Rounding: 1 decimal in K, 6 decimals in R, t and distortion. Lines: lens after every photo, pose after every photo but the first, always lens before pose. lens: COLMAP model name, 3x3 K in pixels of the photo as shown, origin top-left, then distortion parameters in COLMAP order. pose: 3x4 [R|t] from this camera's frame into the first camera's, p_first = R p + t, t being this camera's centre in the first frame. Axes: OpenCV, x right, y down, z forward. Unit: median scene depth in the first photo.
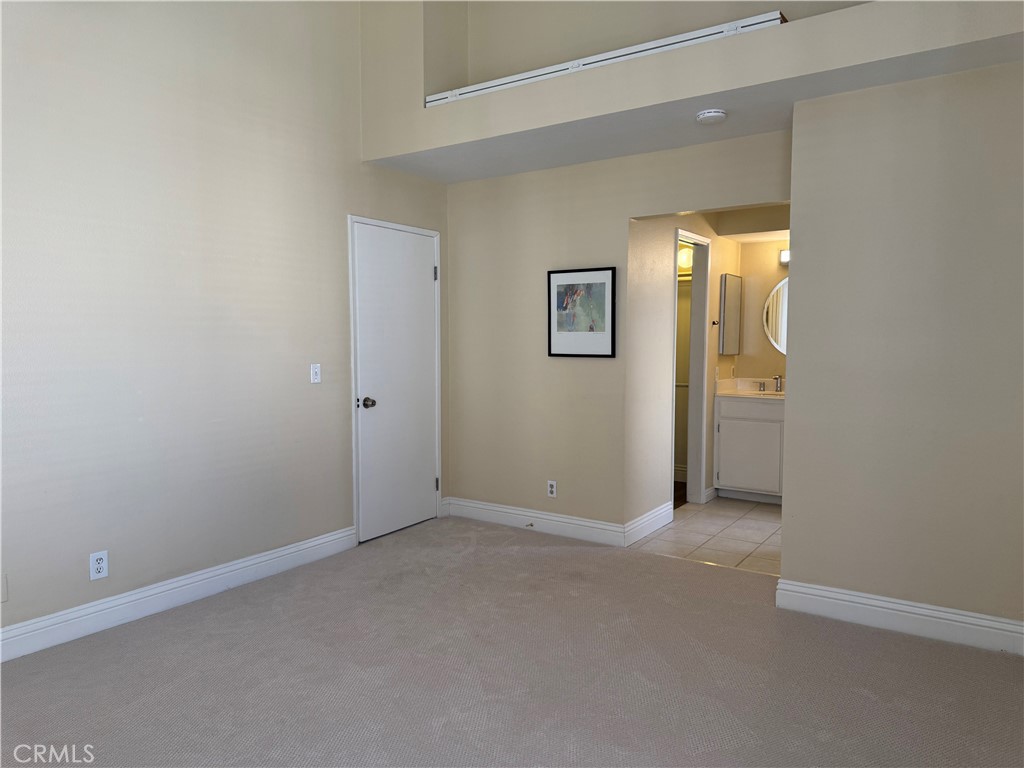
lens RADIAL K [[719.4, 0, 512.0], [0, 719.4, 384.0], [0, 0, 1]] dist [0.107283, -0.128807]
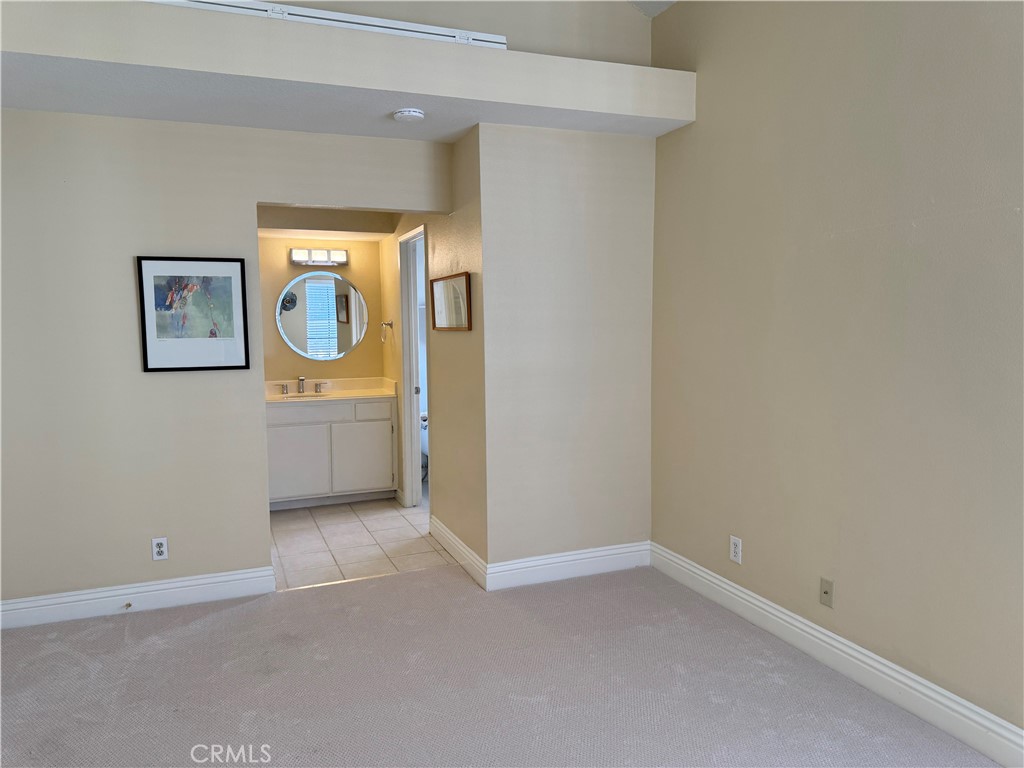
lens RADIAL K [[719.4, 0, 512.0], [0, 719.4, 384.0], [0, 0, 1]] dist [0.107283, -0.128807]
pose [[0.570465, -0.078997, 0.817514, -0.357682], [0.071025, 0.996380, 0.046719, -0.035576], [-0.818245, 0.031413, 0.574011, 0.268640]]
